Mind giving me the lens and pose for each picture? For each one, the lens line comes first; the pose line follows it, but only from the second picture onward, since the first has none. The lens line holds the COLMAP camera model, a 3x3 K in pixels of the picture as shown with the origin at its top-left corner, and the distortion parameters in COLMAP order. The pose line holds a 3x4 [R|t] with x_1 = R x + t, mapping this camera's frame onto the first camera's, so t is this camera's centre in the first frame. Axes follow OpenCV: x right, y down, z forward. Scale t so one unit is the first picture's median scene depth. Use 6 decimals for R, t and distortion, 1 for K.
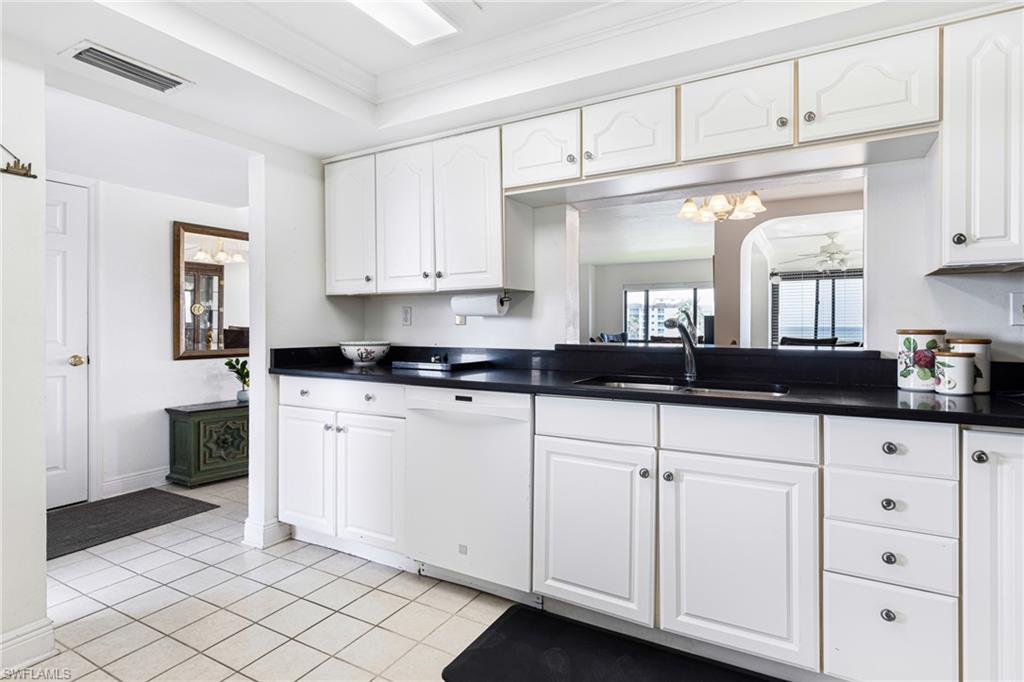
lens RADIAL K [[526.2, 0, 511.4], [0, 526.2, 325.8], [0, 0, 1]] dist [0.000998, -0.000328]
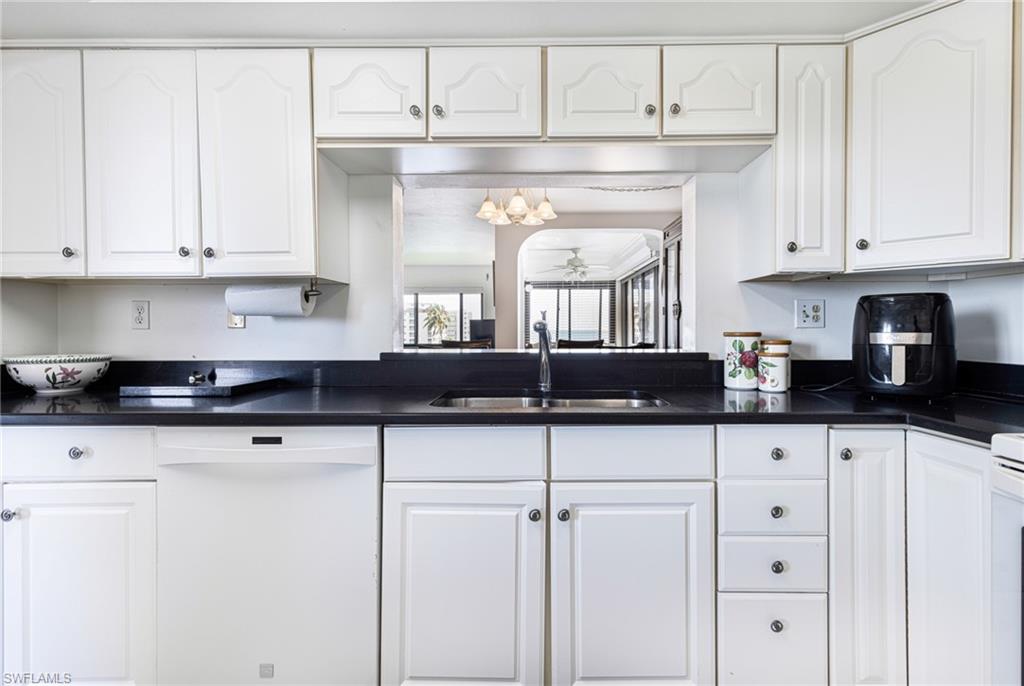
lens RADIAL K [[510.6, 0, 514.8], [0, 510.6, 331.4], [0, 0, 1]] dist [0.004415, -0.000198]
pose [[0.885507, -0.003824, 0.464610, -0.105019], [0.002295, 0.999990, 0.003858, 0.000851], [-0.464620, -0.002350, 0.885507, 0.273101]]
